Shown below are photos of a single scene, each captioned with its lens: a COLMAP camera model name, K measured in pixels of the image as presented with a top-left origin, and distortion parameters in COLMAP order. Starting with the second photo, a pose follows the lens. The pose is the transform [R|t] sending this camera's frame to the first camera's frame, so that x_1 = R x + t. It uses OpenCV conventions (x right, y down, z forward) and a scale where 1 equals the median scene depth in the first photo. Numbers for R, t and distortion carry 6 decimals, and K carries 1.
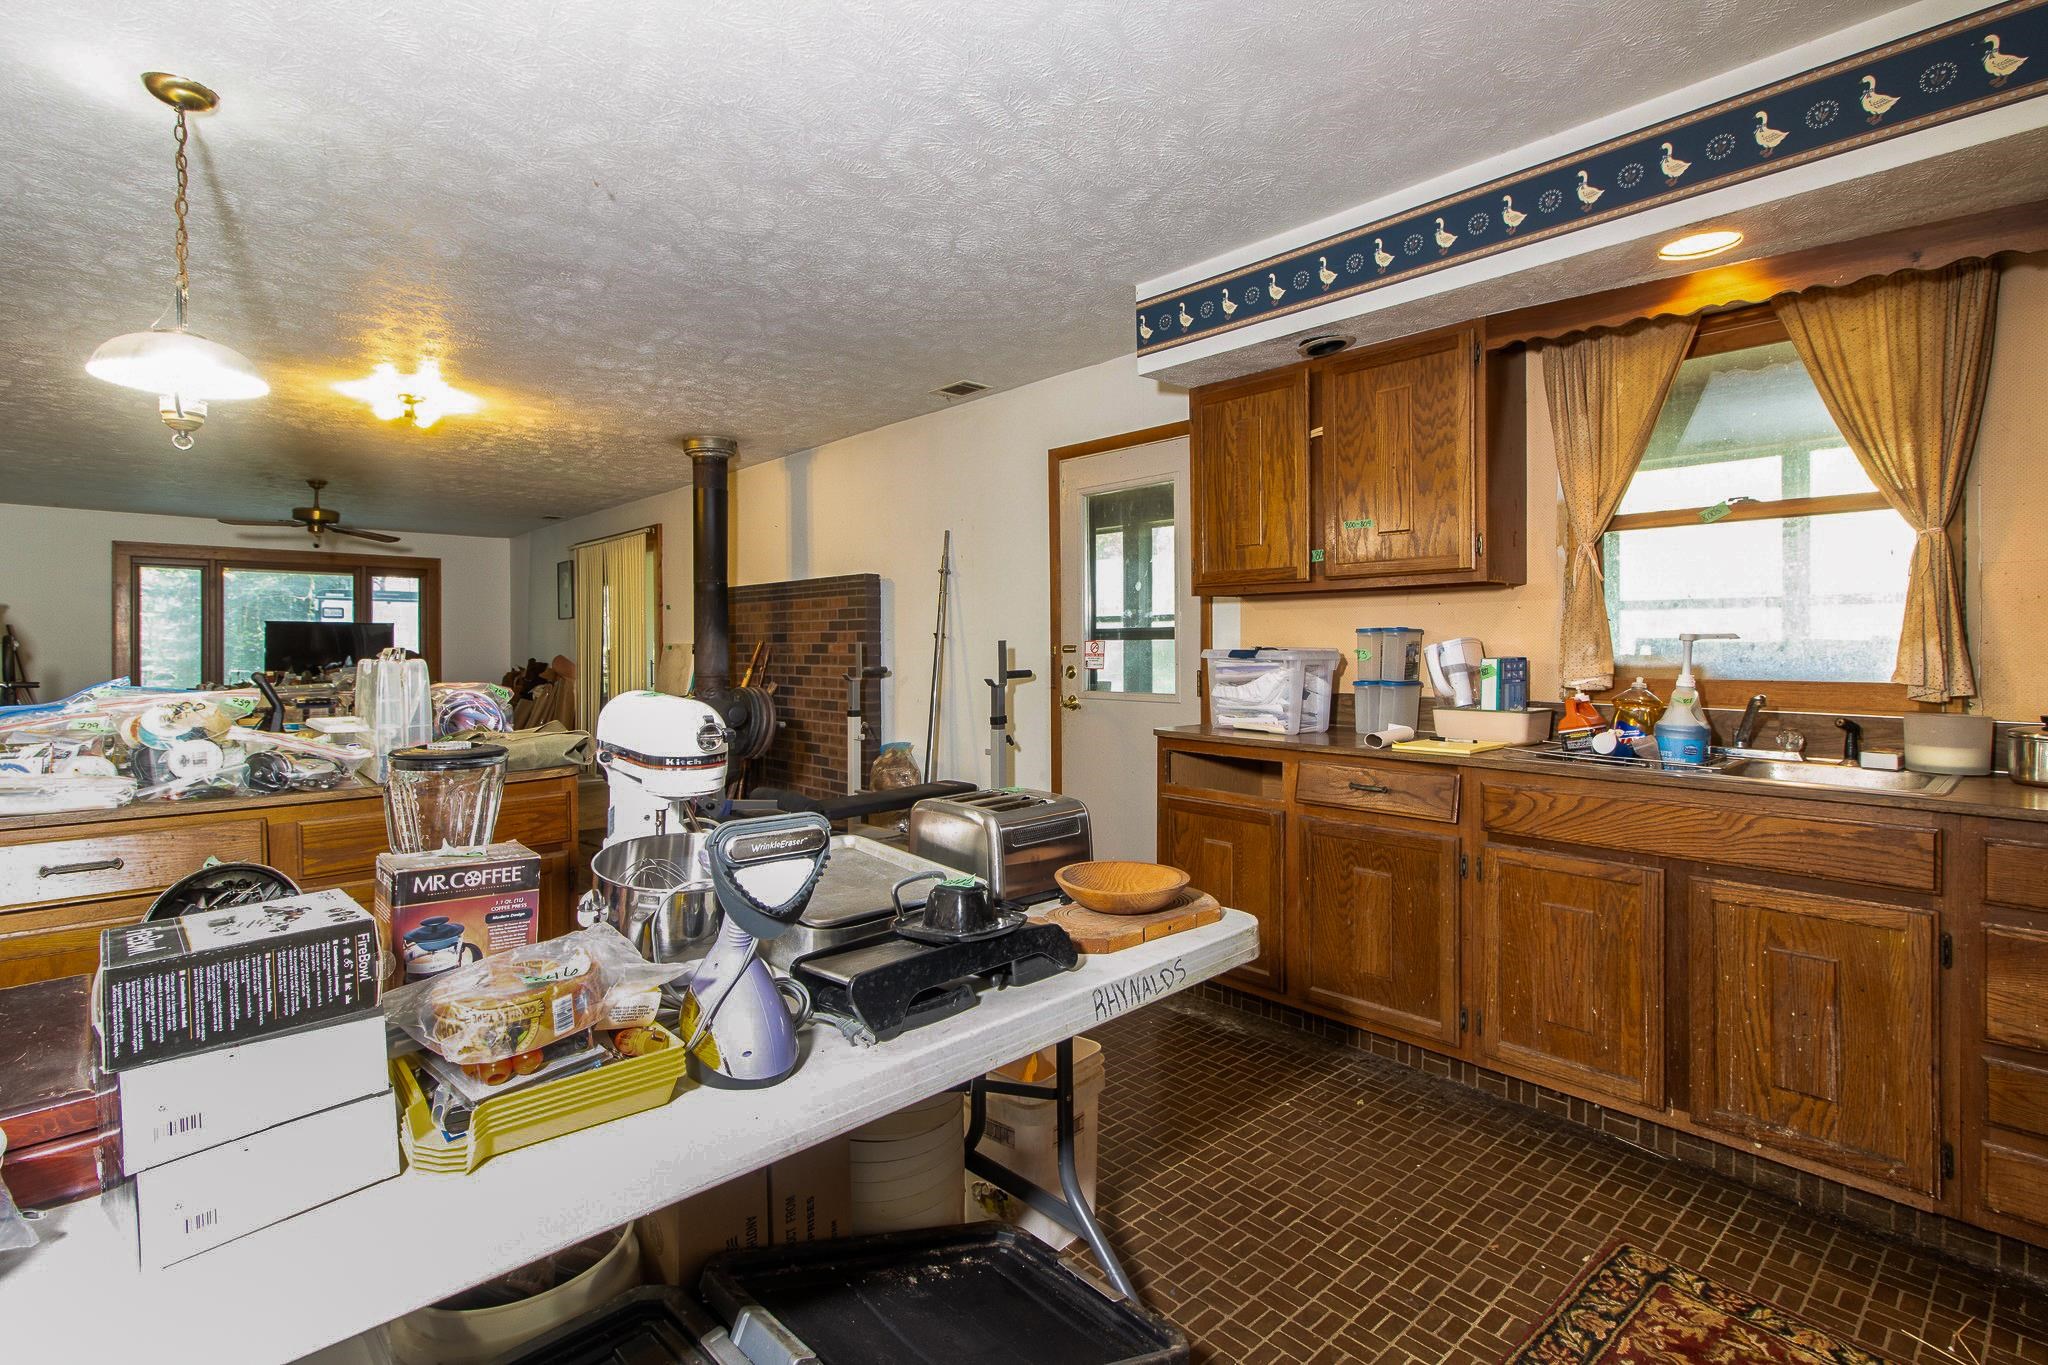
lens RADIAL K [[973.0, 0, 1025.8], [0, 973.0, 648.3], [0, 0, 1]] dist [-0.000067, -0.000050]
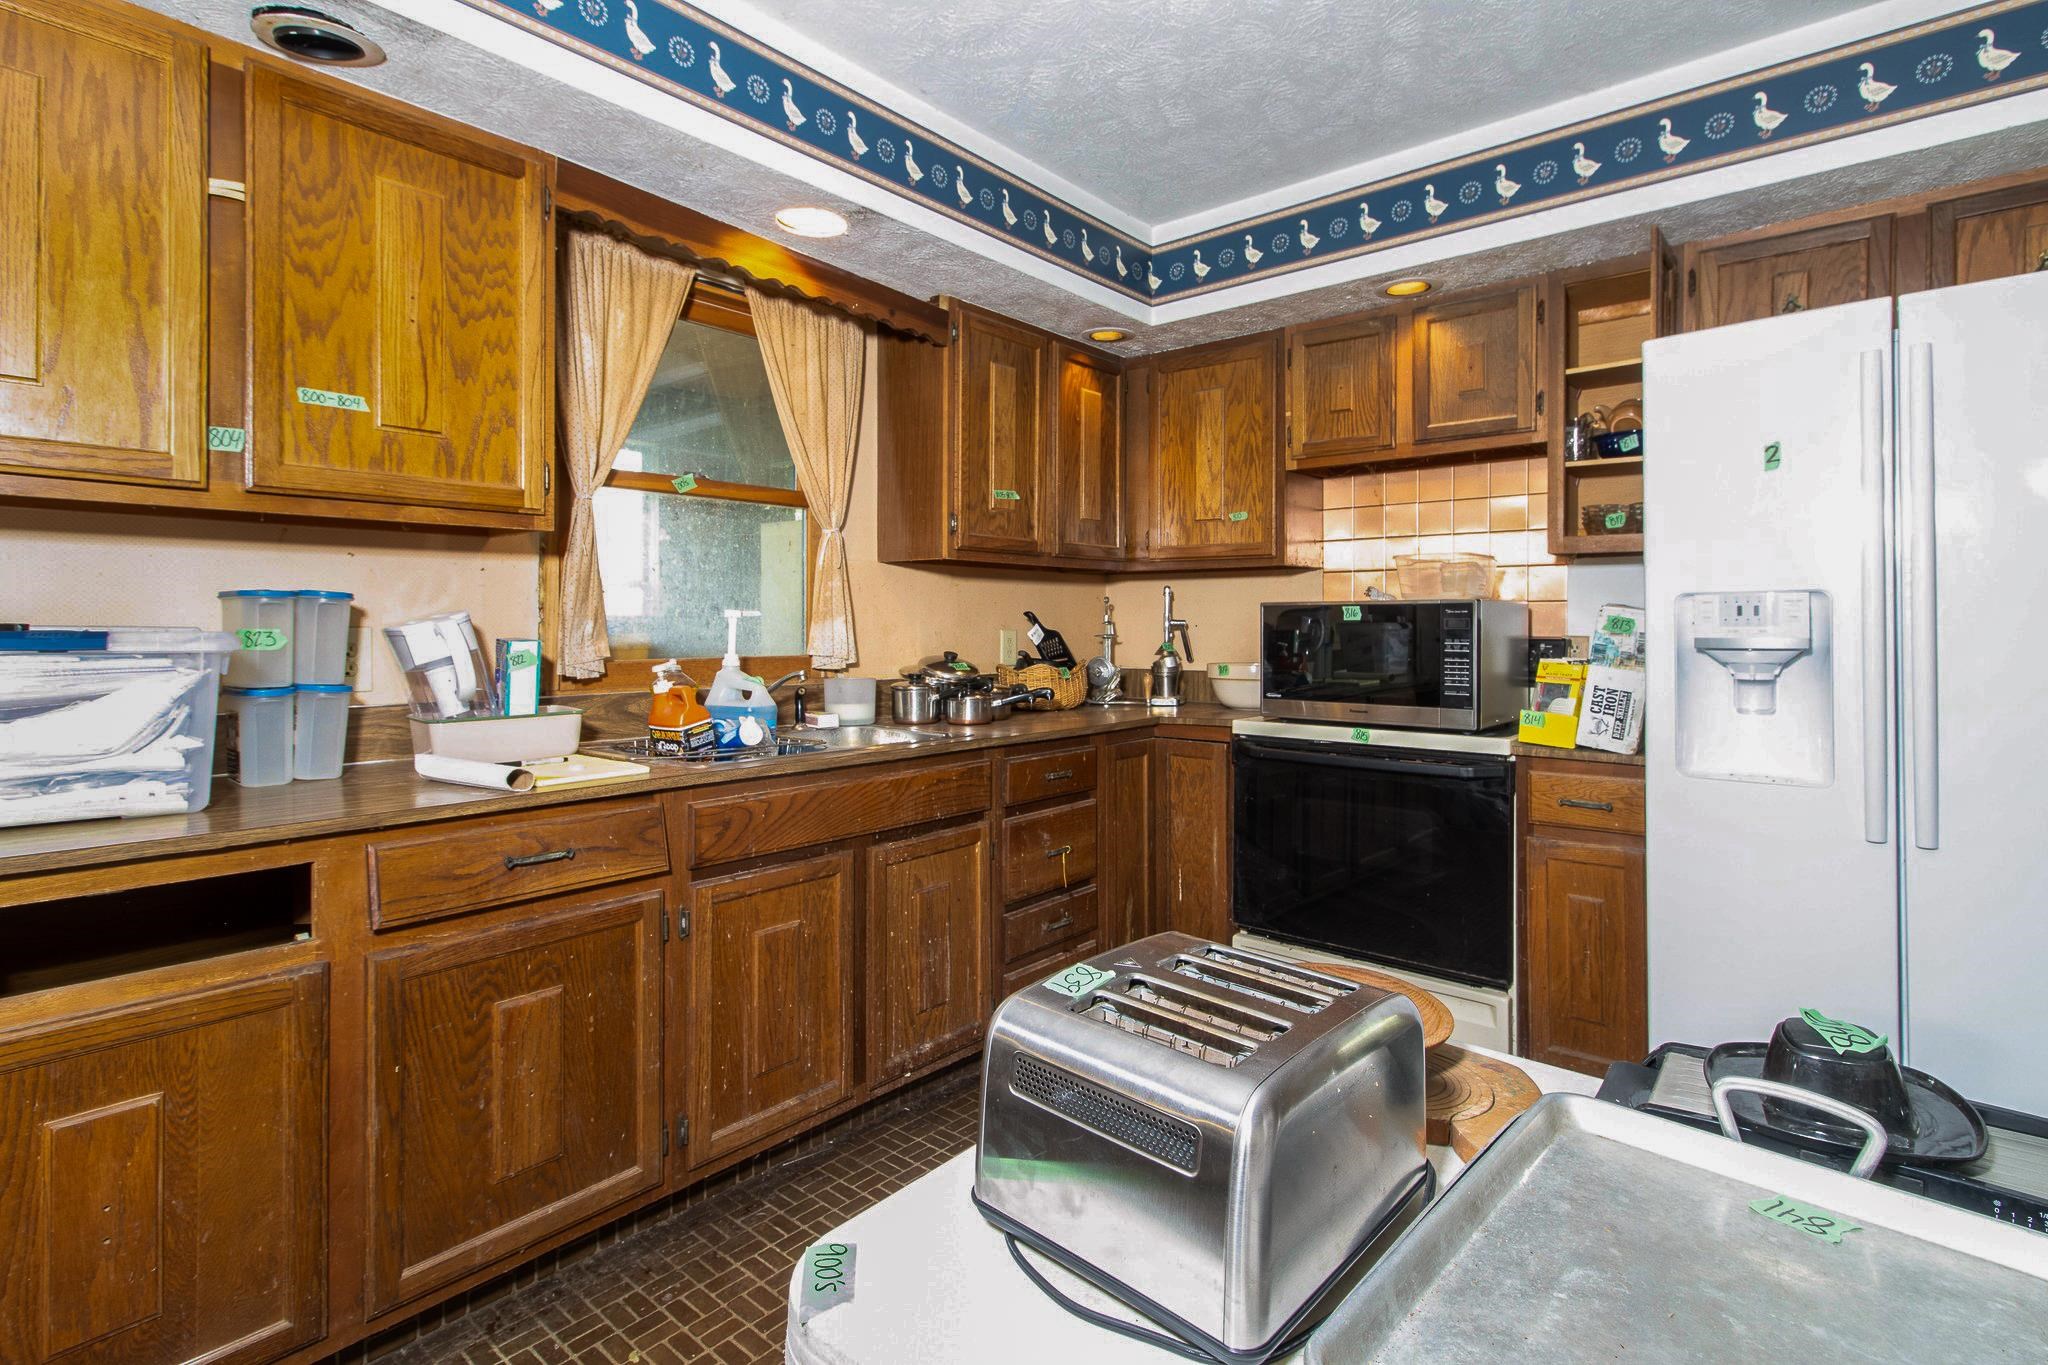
lens RADIAL K [[967.9, 0, 1076.9], [0, 967.9, 627.4], [0, 0, 1]] dist [-0.000365, -0.000258]
pose [[-0.144067, -0.001989, 0.989566, -0.172249], [0.001677, 0.999996, 0.002254, -0.000108], [-0.989566, 0.001984, -0.144064, 0.450394]]
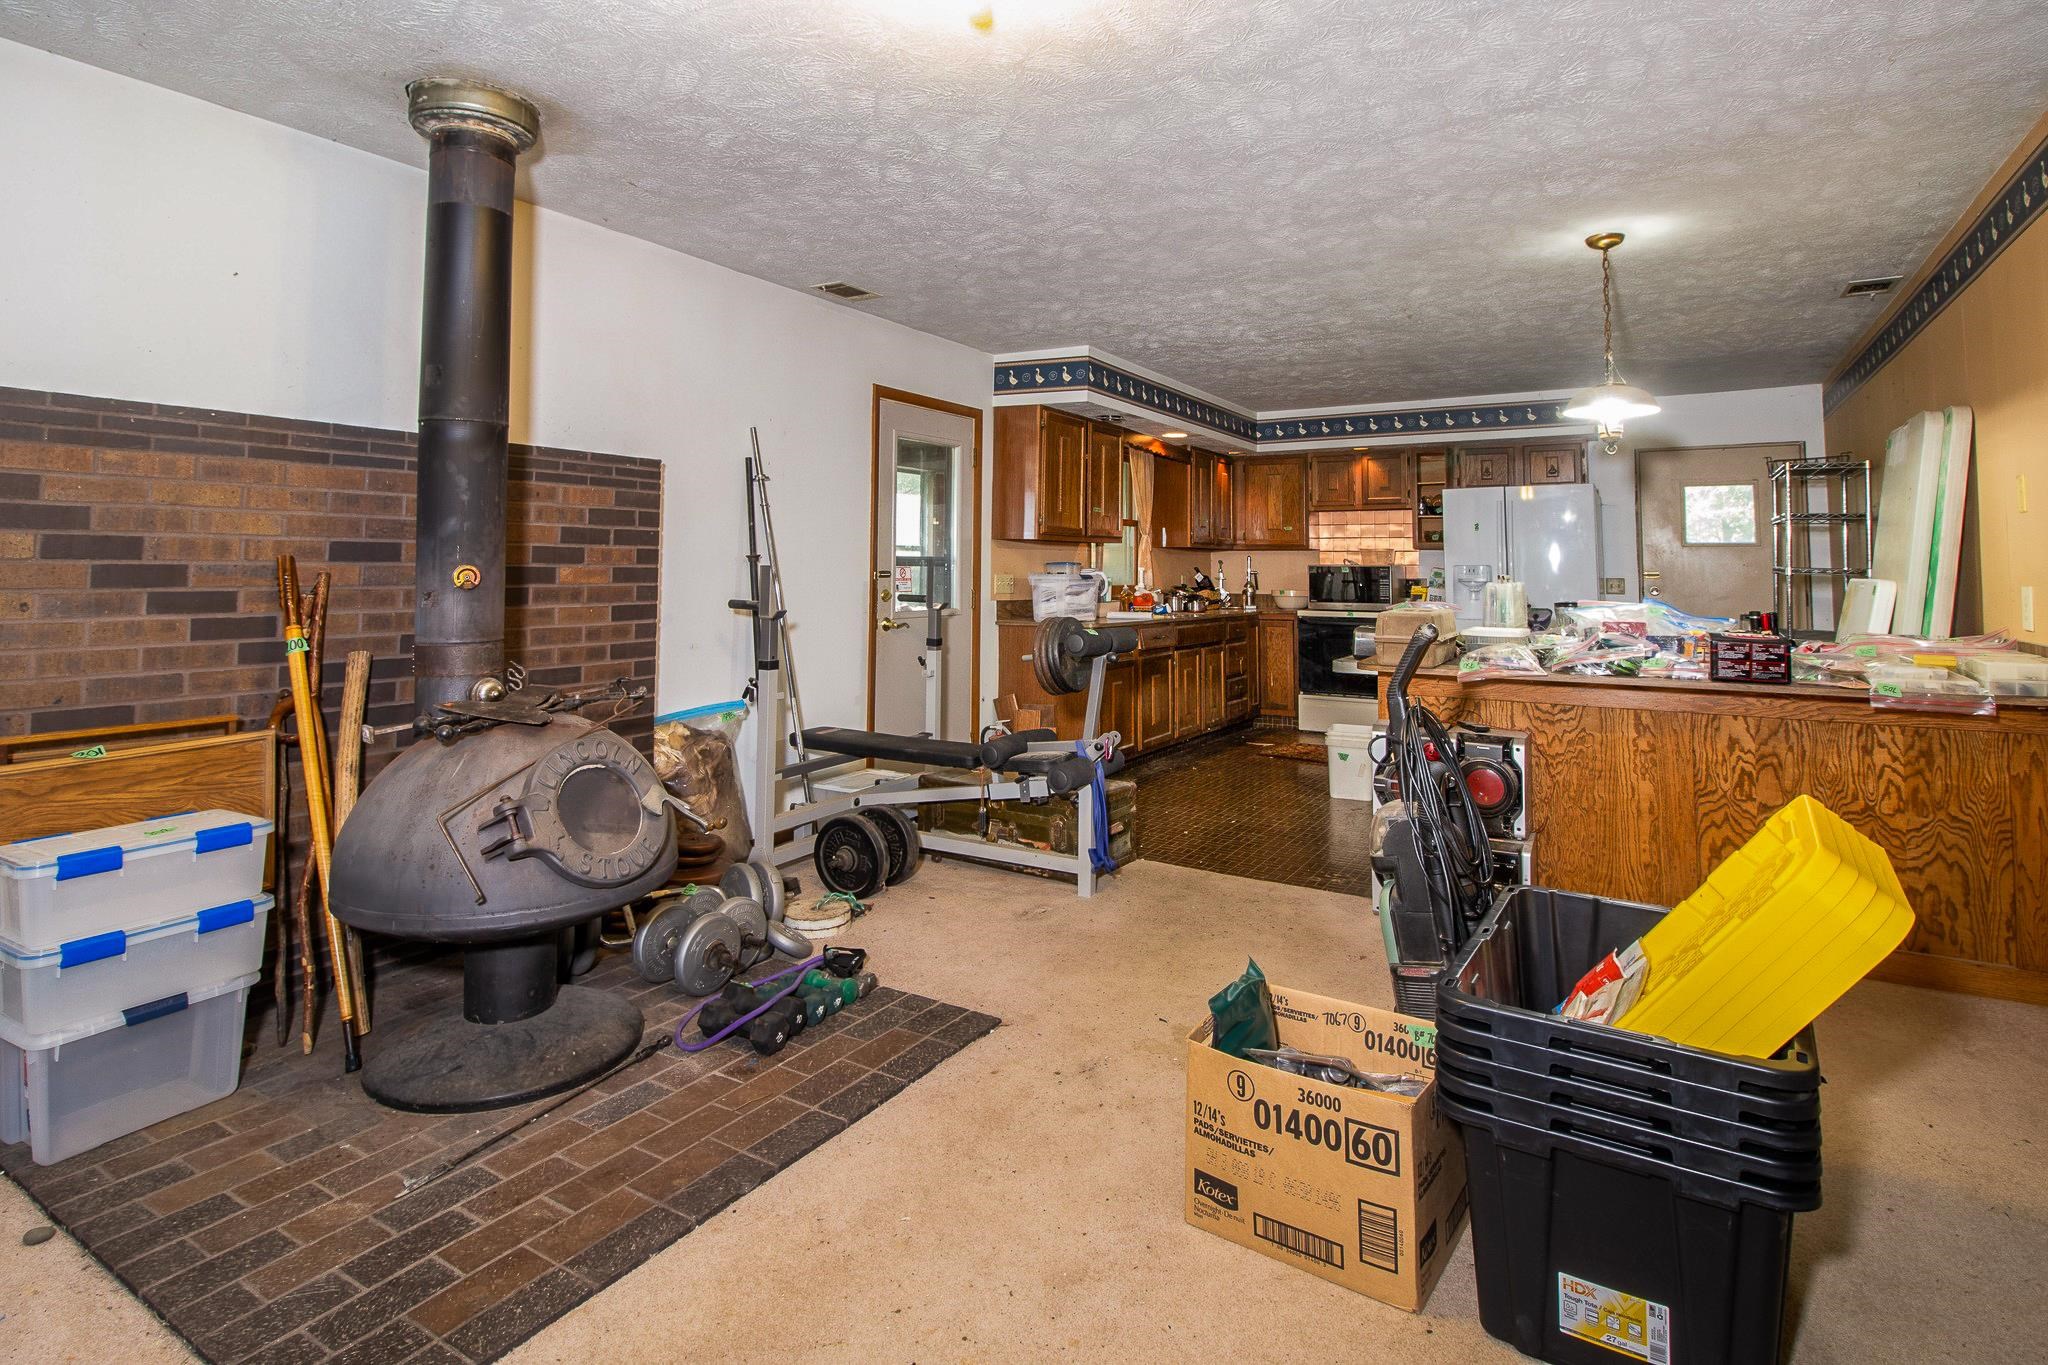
lens RADIAL K [[1002.6, 0, 1026.4], [0, 1002.6, 515.0], [0, 0, 1]] dist [-0.001795, -0.001430]
pose [[-0.268891, 0.051445, 0.961796, -1.076823], [-0.003810, 0.998508, -0.054474, -0.004828], [-0.963163, -0.018312, -0.268294, 1.157562]]
